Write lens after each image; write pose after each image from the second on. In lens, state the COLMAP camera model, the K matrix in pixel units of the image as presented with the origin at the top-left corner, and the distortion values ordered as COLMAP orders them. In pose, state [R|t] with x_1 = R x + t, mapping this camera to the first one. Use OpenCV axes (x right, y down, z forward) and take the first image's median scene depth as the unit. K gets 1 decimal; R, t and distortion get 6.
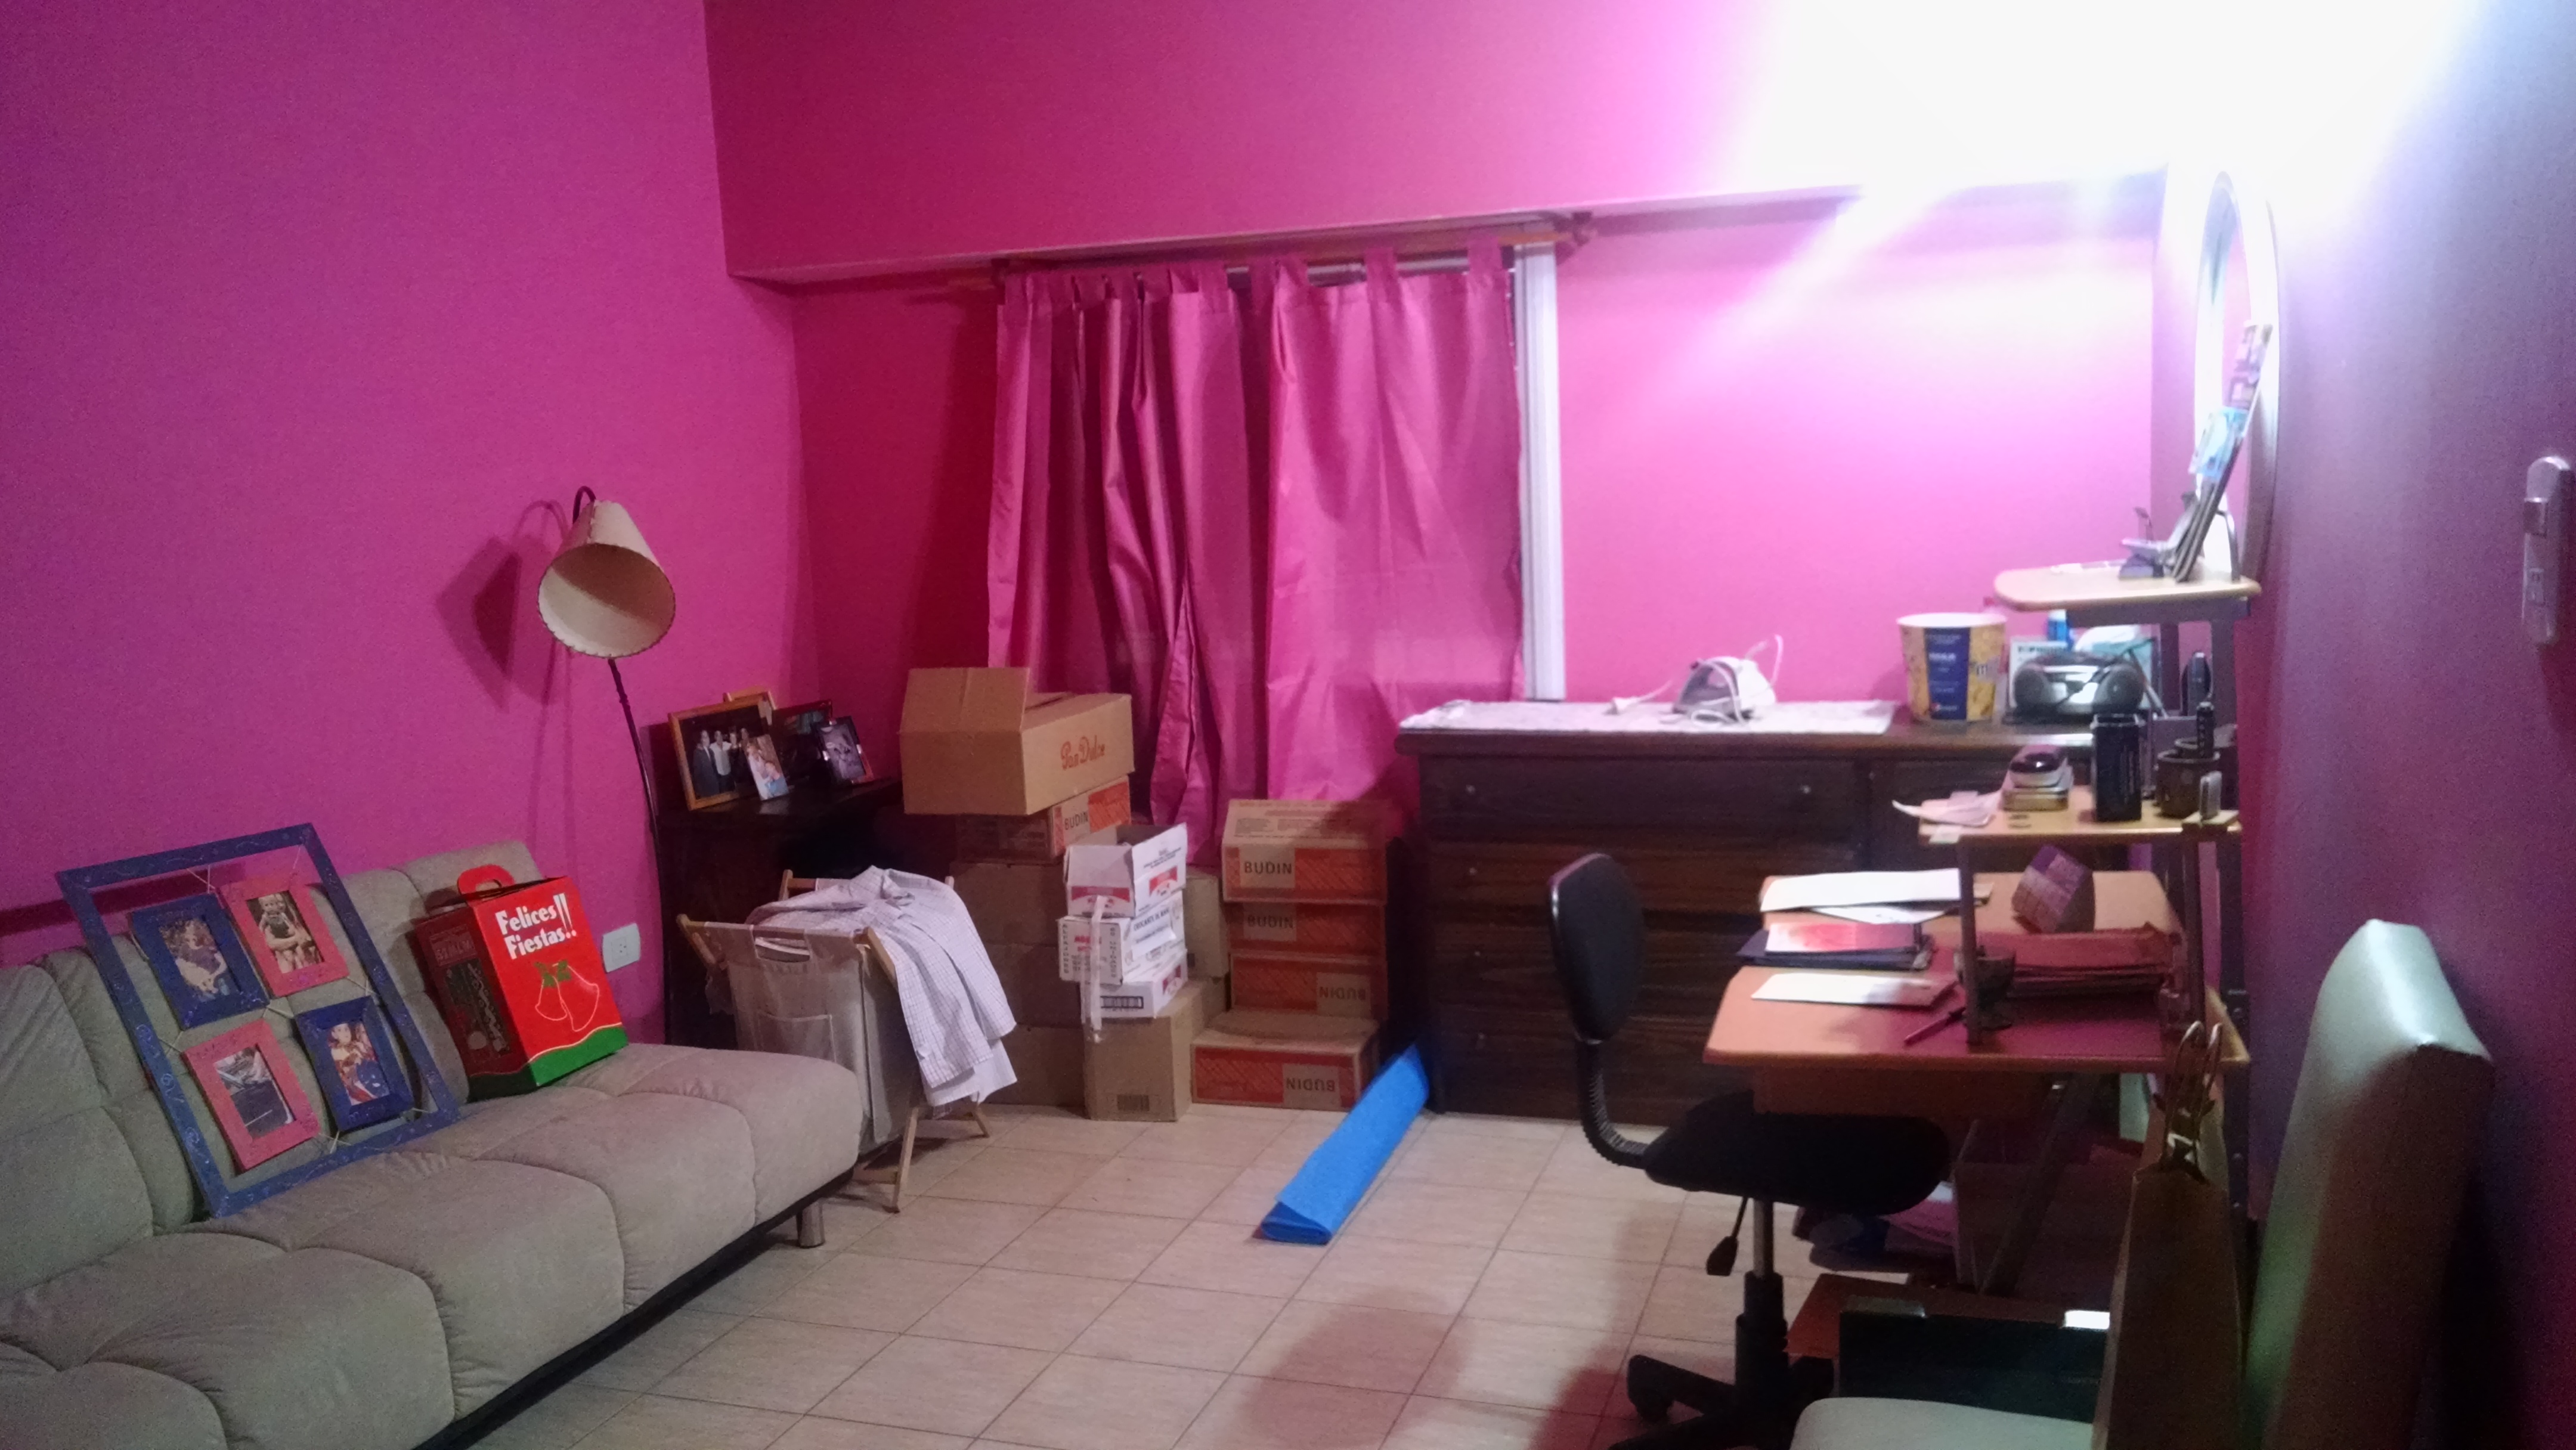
lens RADIAL K [[1970.5, 0, 1288.0], [0, 1970.5, 725.0], [0, 0, 1]] dist [0.057102, -0.125995]
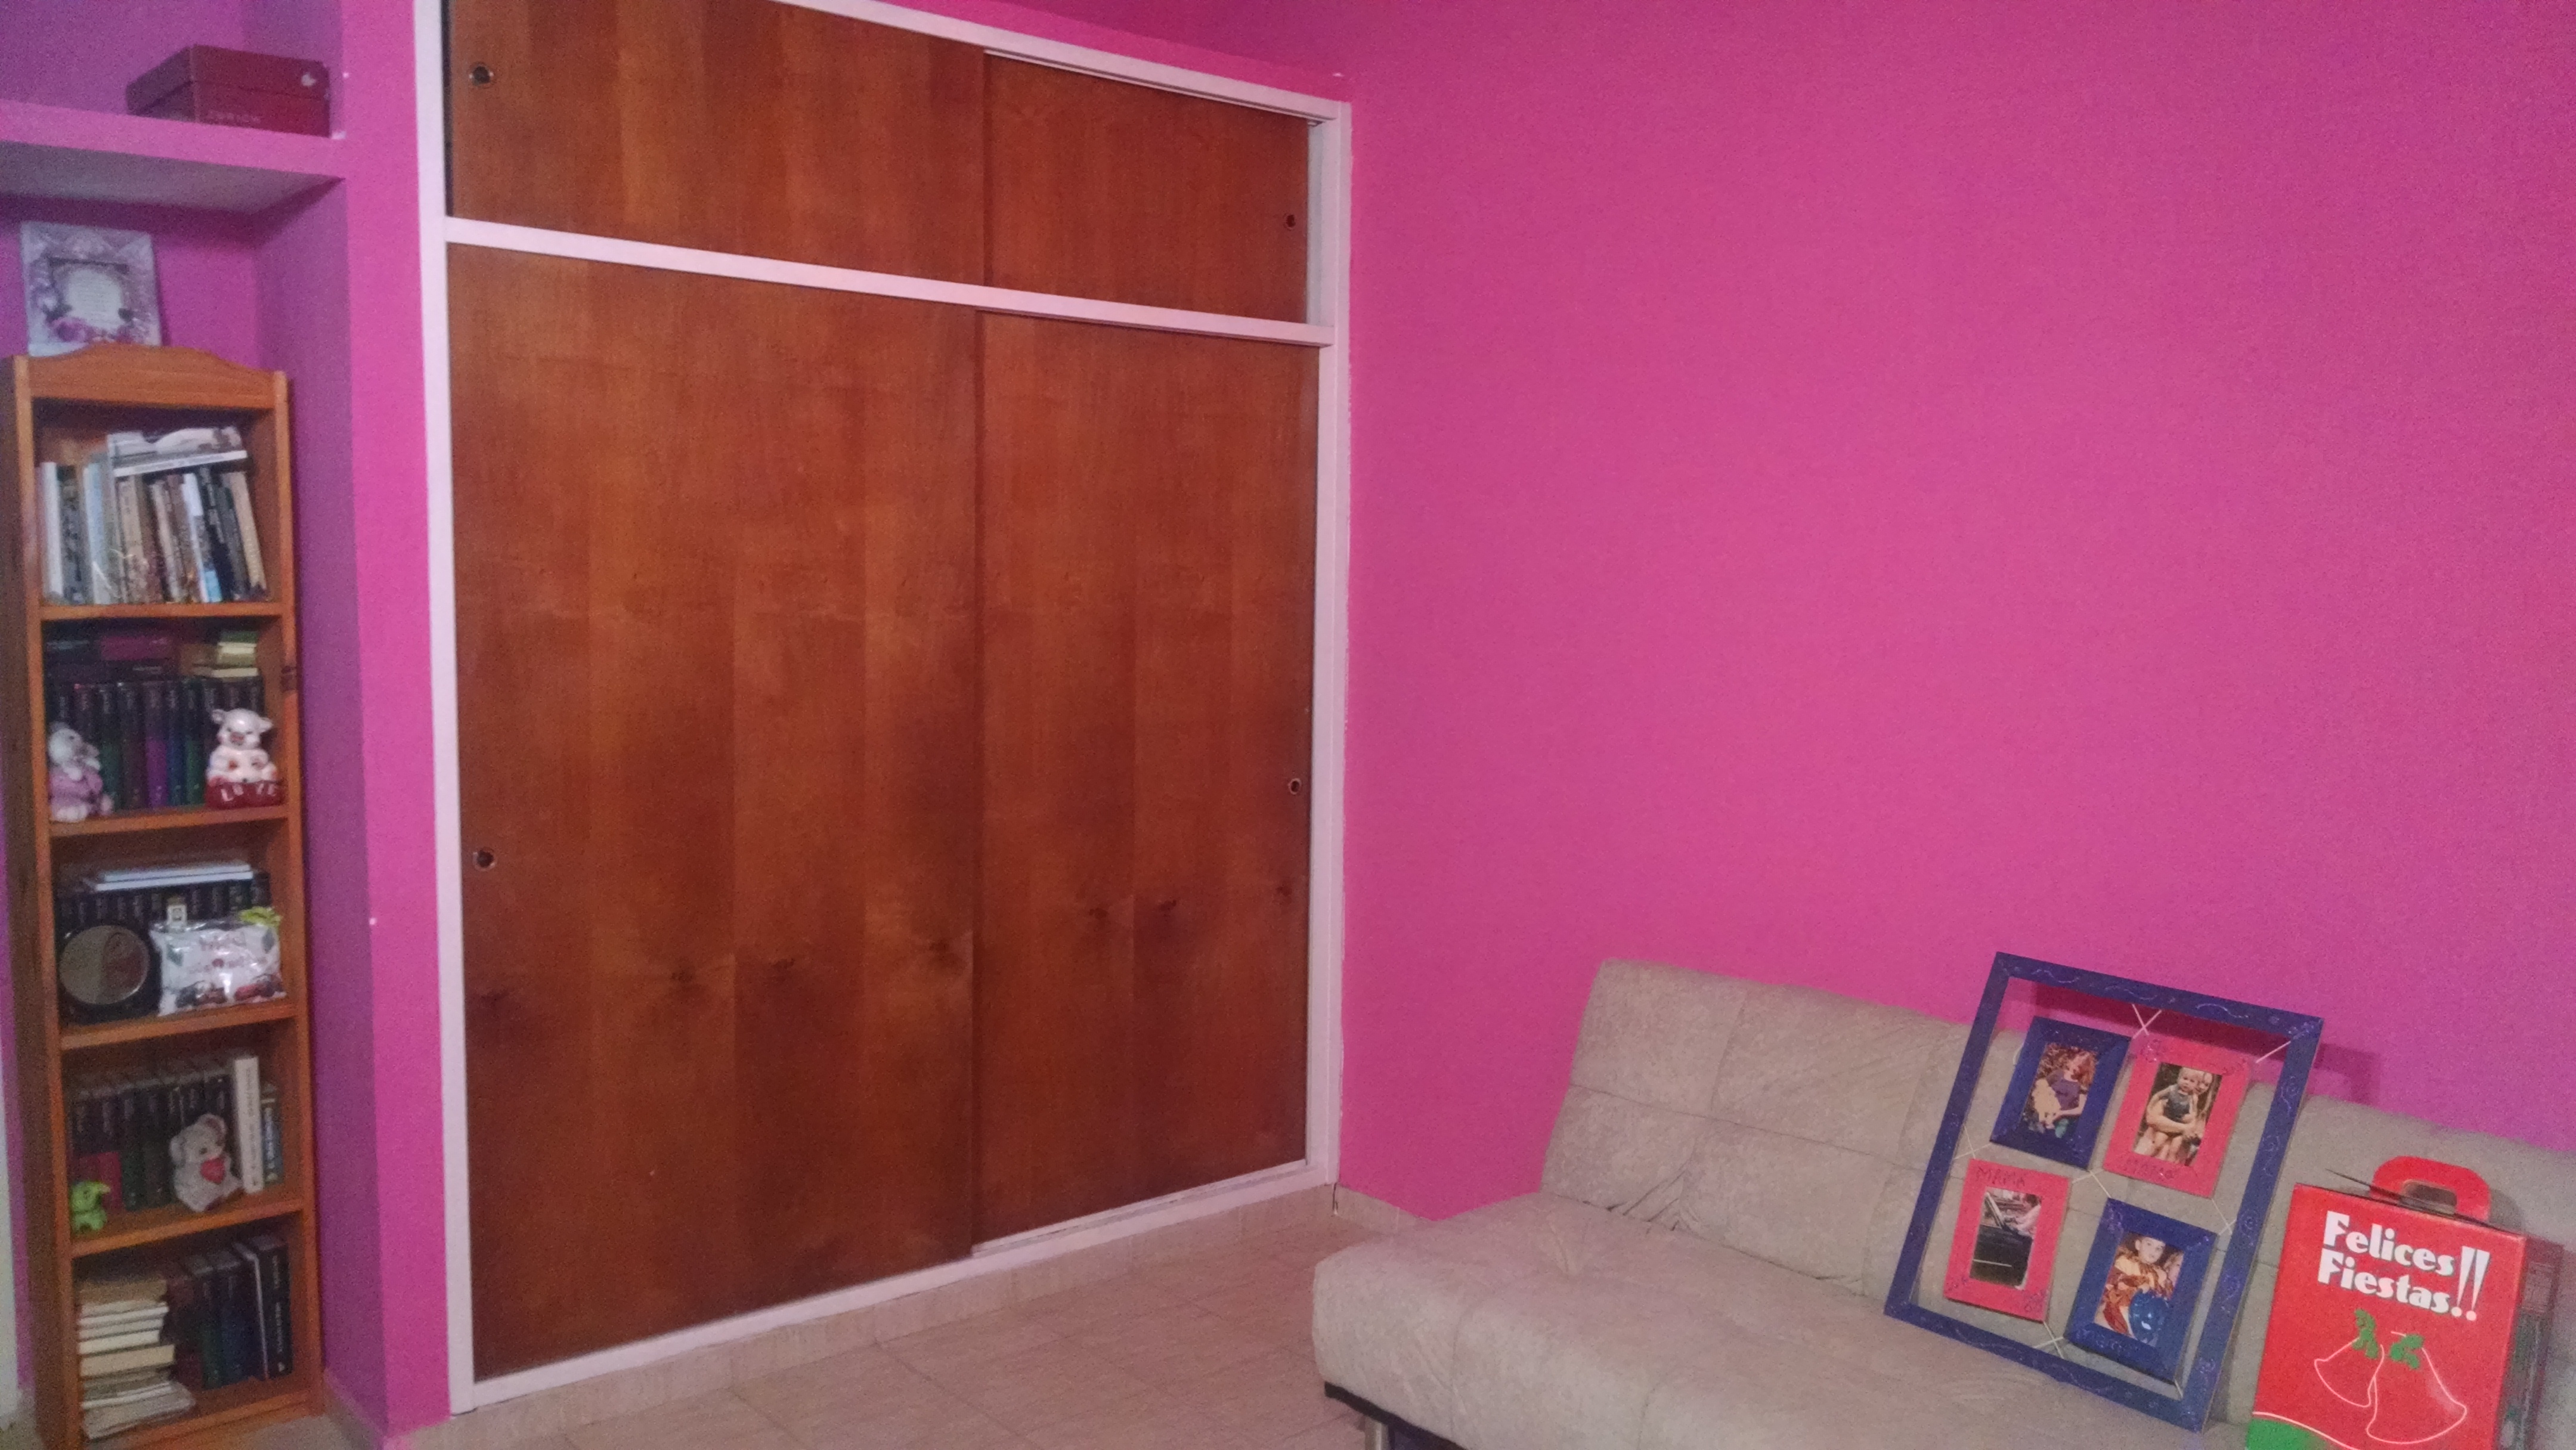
lens RADIAL K [[1970.5, 0, 1288.0], [0, 1970.5, 725.0], [0, 0, 1]] dist [0.057102, -0.125995]
pose [[-0.530888, 0.103860, -0.841054, 0.389871], [-0.096854, 0.978522, 0.181972, -0.175540], [0.841889, 0.178066, -0.509426, 1.086325]]
